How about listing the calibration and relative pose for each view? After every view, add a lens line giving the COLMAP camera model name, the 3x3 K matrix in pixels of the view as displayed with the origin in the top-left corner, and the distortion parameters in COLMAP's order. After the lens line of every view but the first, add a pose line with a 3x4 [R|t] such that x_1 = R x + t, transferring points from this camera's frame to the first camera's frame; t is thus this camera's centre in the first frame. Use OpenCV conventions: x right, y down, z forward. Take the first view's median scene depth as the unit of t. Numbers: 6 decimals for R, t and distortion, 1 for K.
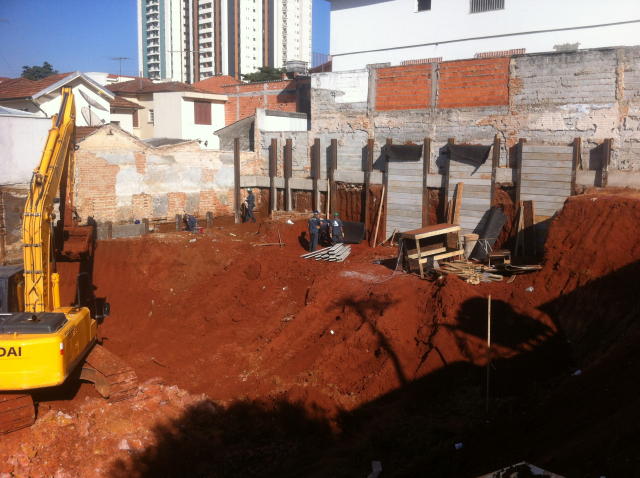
lens RADIAL K [[599.7, 0, 320.0], [0, 599.7, 239.0], [0, 0, 1]] dist [0.100987, -0.296774]
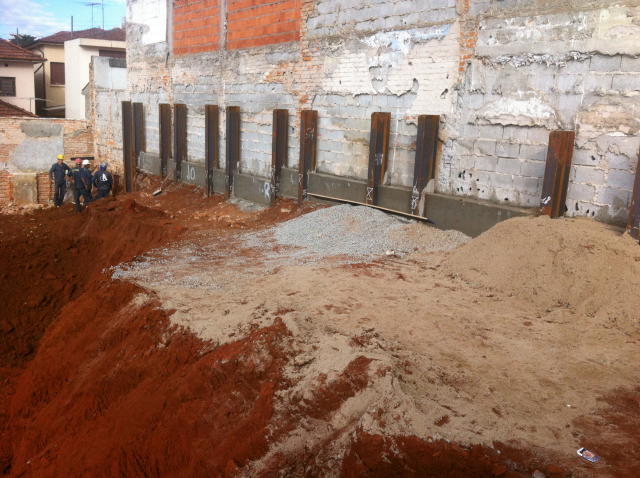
lens RADIAL K [[599.7, 0, 320.0], [0, 599.7, 239.0], [0, 0, 1]] dist [0.100987, -0.296774]
pose [[0.970776, 0.071372, -0.229127, 0.462434], [-0.057856, 0.996195, 0.065182, -0.096631], [0.232907, -0.050021, 0.971212, 0.534840]]
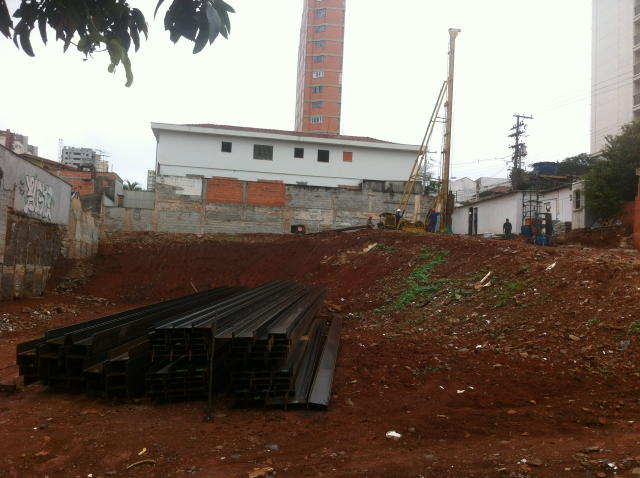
lens RADIAL K [[606.5, 0, 320.0], [0, 606.5, 239.0], [0, 0, 1]] dist [0.091521, 0.000459]
pose [[0.636607, 0.058882, 0.768937, -1.274408], [0.077323, 0.987183, -0.139611, 0.203585], [-0.767302, 0.148334, 0.623895, -0.419158]]
